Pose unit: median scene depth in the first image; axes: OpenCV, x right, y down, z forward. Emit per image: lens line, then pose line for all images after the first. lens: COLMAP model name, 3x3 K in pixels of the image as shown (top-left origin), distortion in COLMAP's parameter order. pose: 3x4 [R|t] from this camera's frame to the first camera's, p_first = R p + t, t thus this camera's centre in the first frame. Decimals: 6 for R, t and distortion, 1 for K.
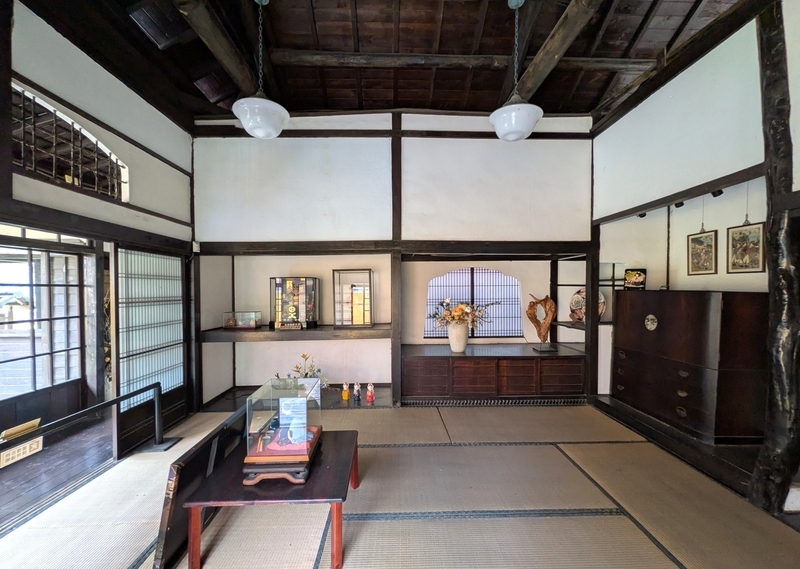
lens RADIAL K [[318.4, 0, 399.5], [0, 318.4, 292.7], [0, 0, 1]] dist [-0.001434, -0.000079]
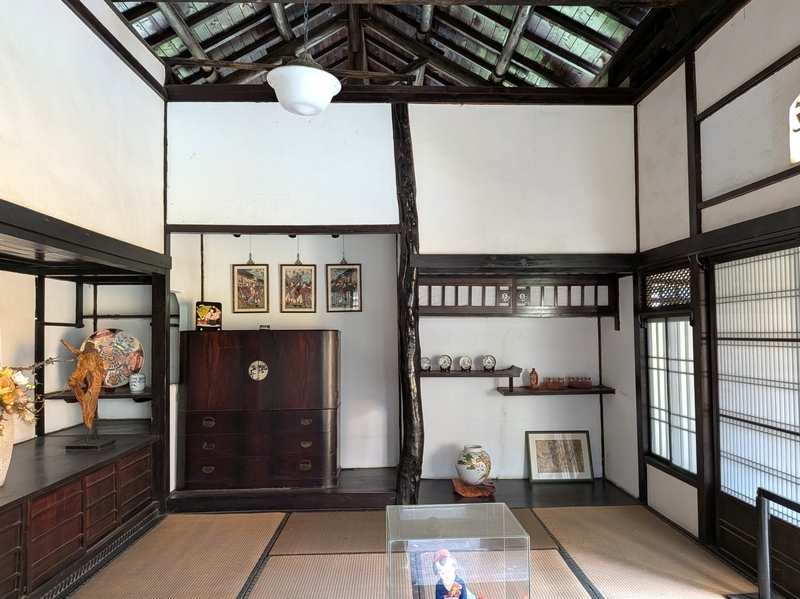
lens RADIAL K [[620.6, 0, 401.3], [0, 620.6, 298.5], [0, 0, 1]] dist [0.051150, -0.000867]
pose [[0.007147, 0.053870, 0.998522, -0.762667], [0.021362, 0.998312, -0.054011, 0.004454], [-0.999746, 0.021716, 0.005985, 0.601092]]
